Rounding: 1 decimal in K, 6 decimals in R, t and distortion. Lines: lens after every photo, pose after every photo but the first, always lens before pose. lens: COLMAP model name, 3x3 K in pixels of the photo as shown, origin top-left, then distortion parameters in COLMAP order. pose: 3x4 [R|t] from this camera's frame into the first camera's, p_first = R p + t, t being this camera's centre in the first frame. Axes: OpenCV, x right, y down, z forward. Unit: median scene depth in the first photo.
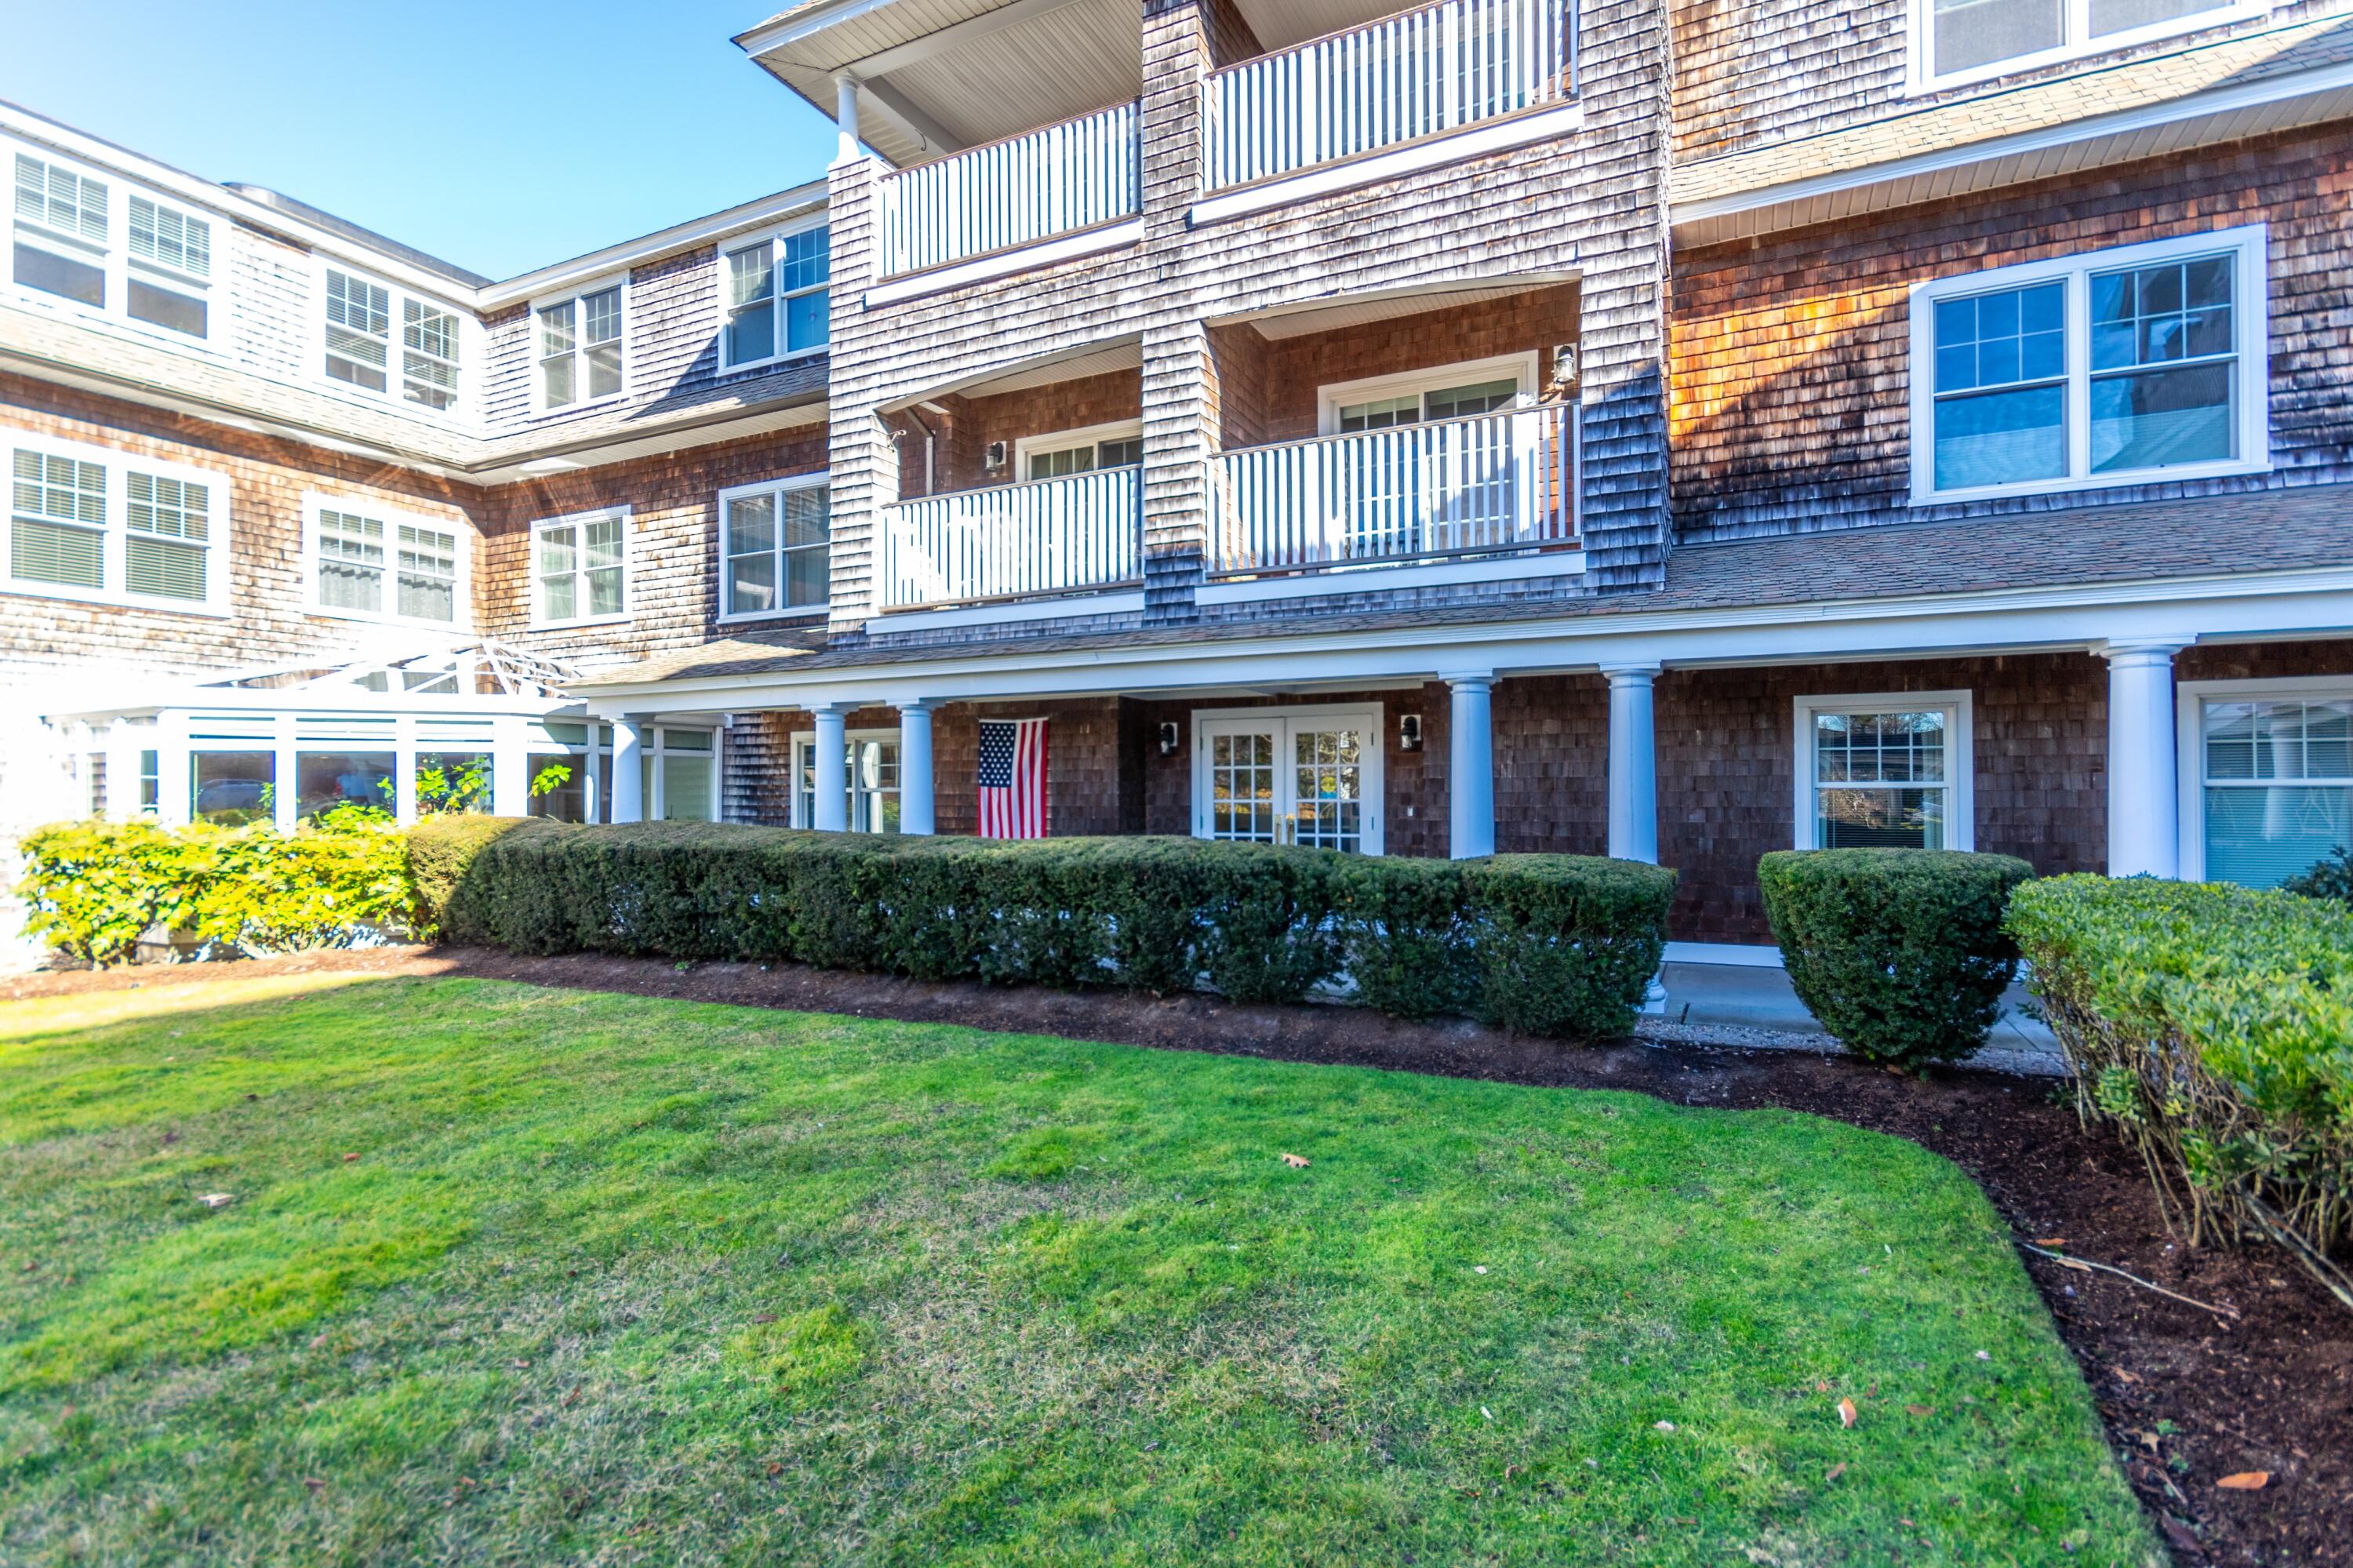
lens RADIAL K [[1082.3, 0, 1182.1], [0, 1082.3, 777.9], [0, 0, 1]] dist [-0.003944, -0.000939]
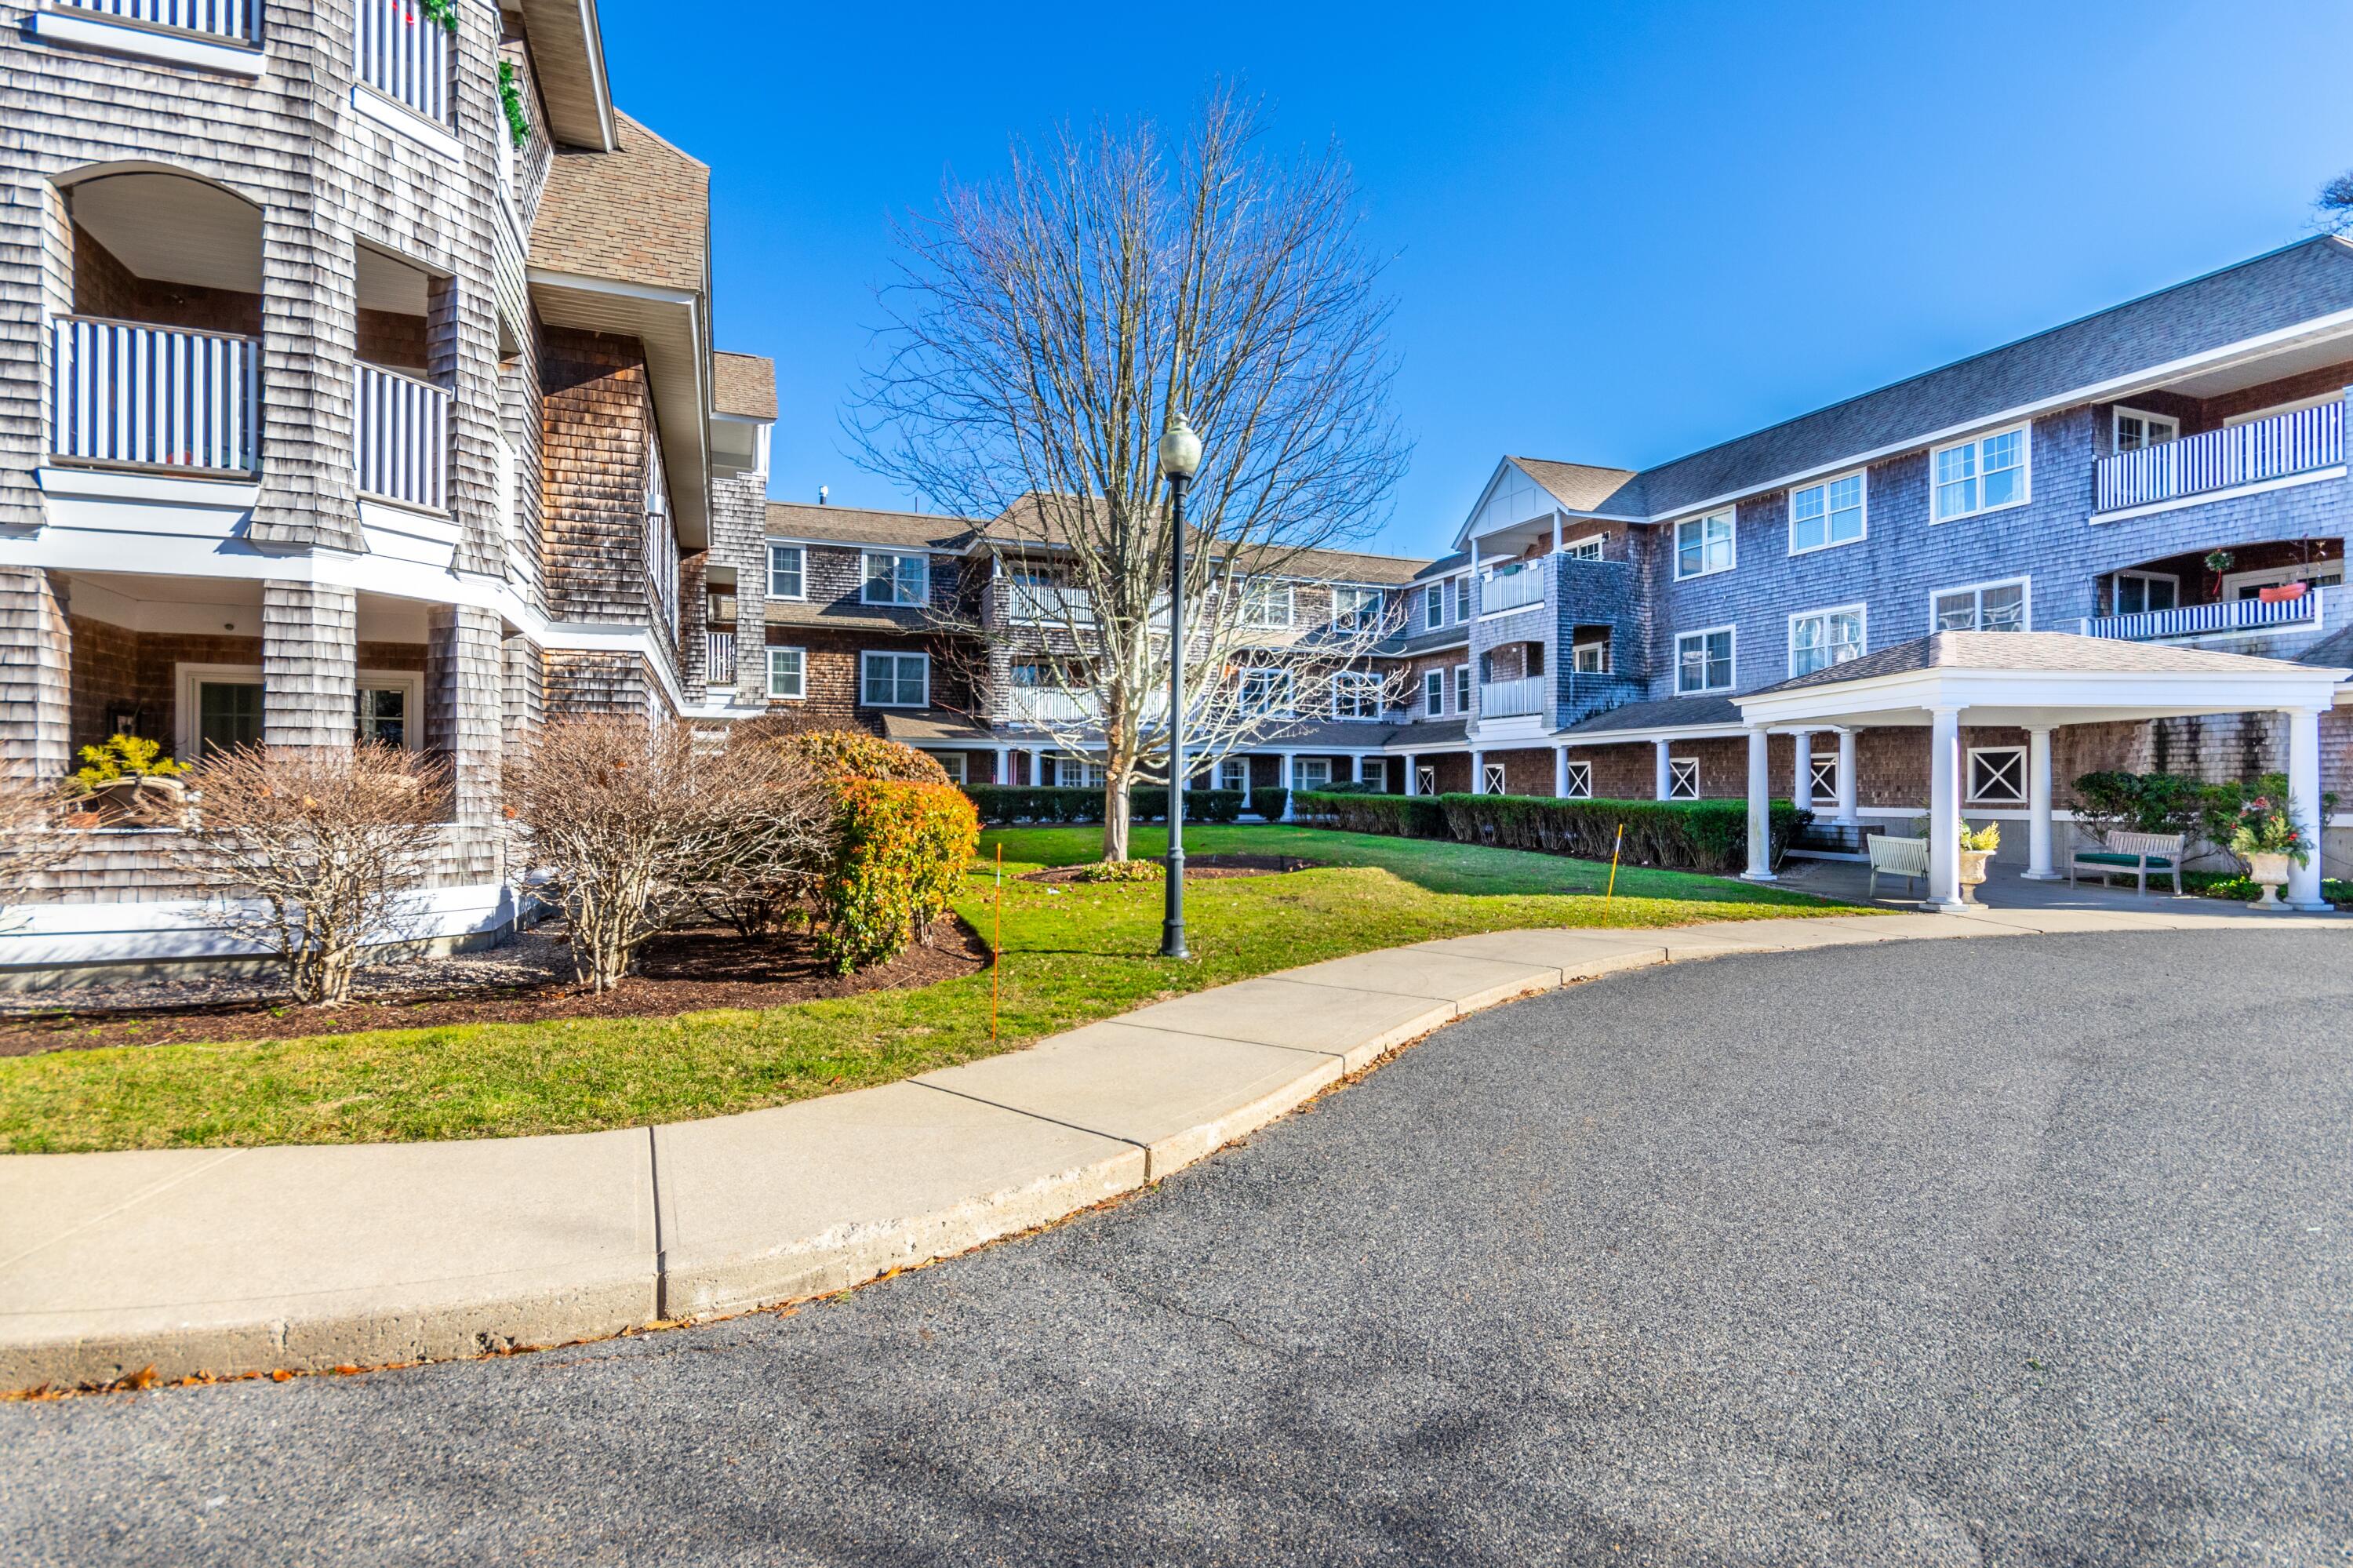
lens RADIAL K [[1082.3, 0, 1178.3], [0, 1082.3, 777.2], [0, 0, 1]] dist [-0.003944, -0.000939]
pose [[0.667868, -0.002234, 0.744277, -1.747413], [0.001484, 0.999998, 0.001671, 0.013245], [-0.744279, -0.000012, 0.667869, -1.135944]]
